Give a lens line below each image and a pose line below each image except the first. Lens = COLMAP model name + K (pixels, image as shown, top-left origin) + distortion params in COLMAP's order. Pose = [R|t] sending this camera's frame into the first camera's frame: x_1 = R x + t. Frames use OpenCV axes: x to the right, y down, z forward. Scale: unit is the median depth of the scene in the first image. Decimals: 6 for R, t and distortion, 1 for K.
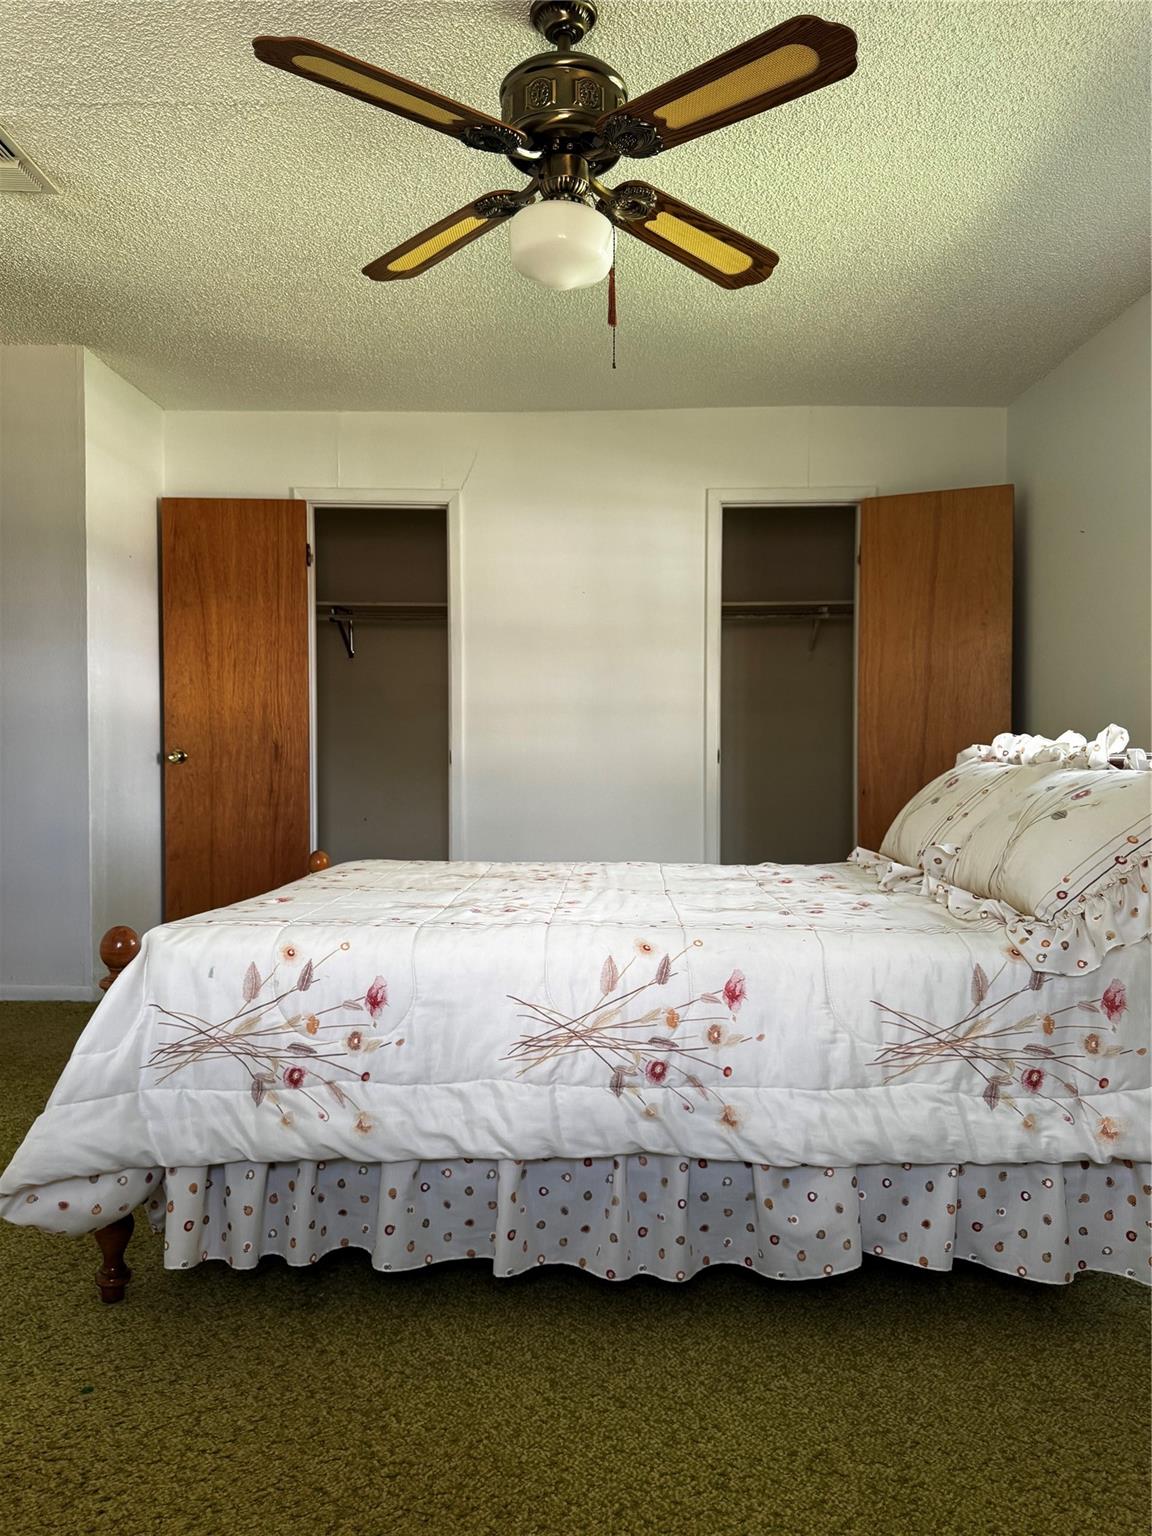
lens RADIAL K [[1087.5, 0, 566.0], [0, 1087.5, 764.4], [0, 0, 1]] dist [0.057905, -0.072335]
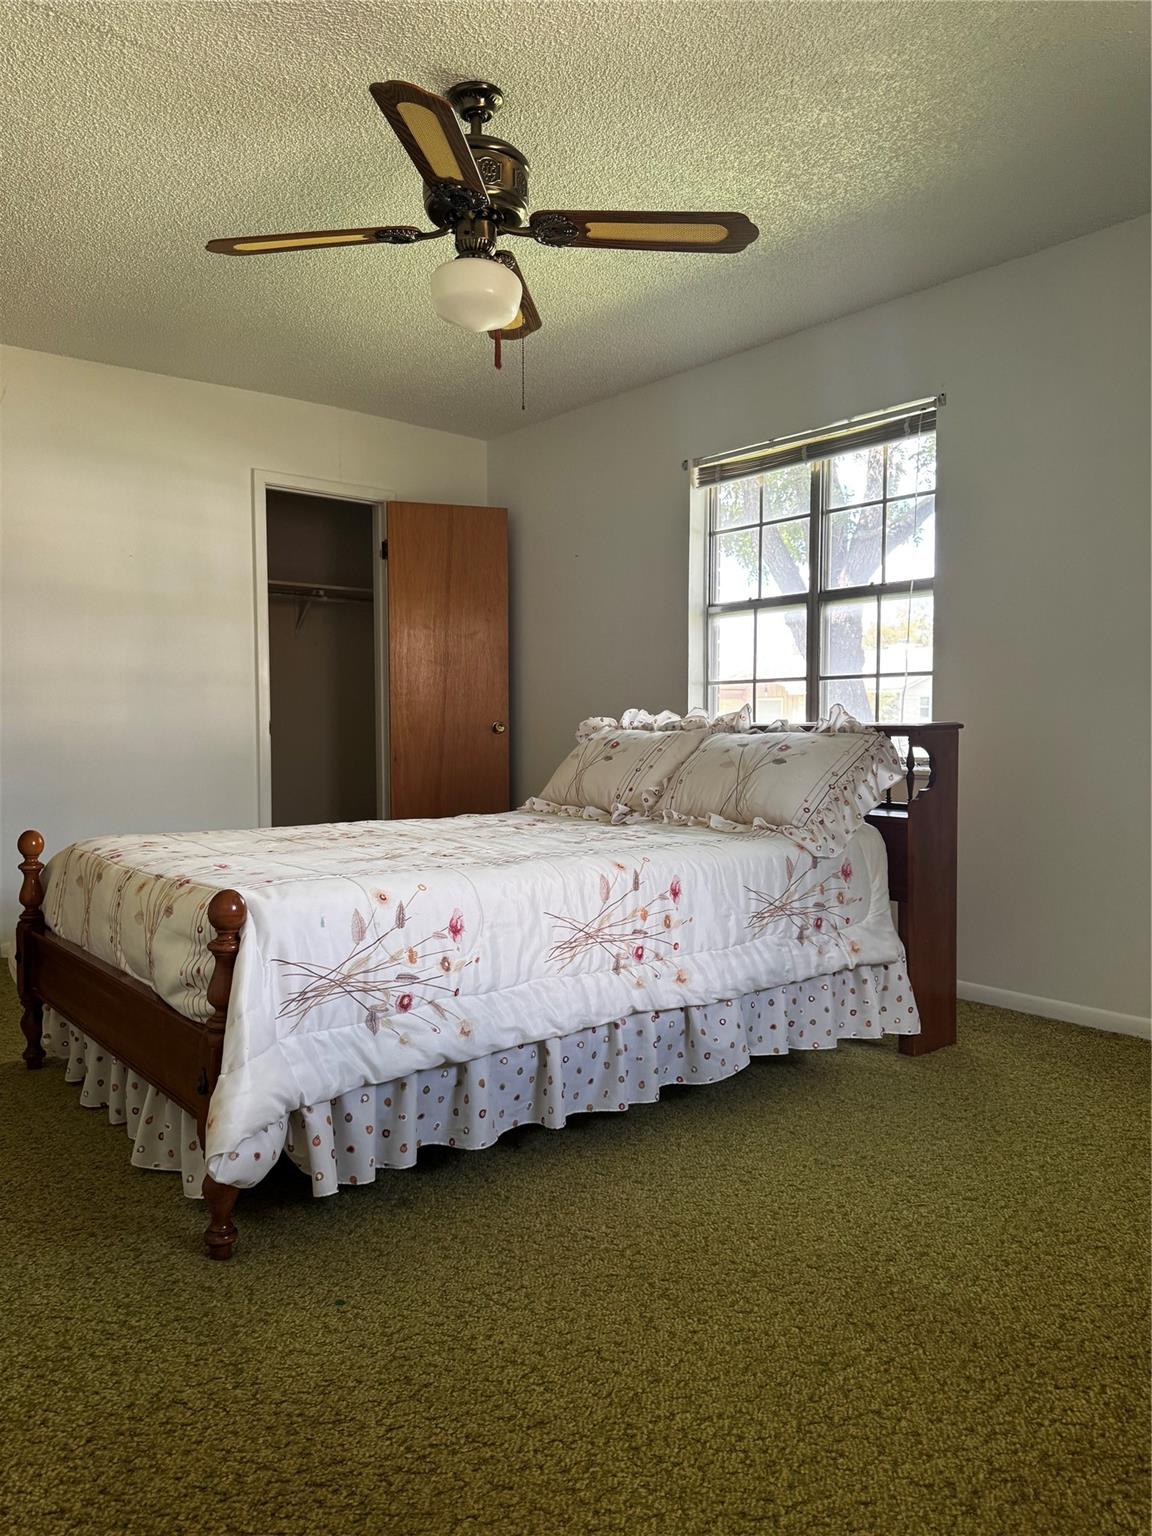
lens RADIAL K [[1087.5, 0, 553.7], [0, 1087.5, 762.3], [0, 0, 1]] dist [0.057905, -0.072335]
pose [[0.767019, -0.023559, 0.641192, -0.853568], [0.009563, 0.999634, 0.025289, 0.007078], [-0.641554, -0.013266, 0.766964, 0.029072]]
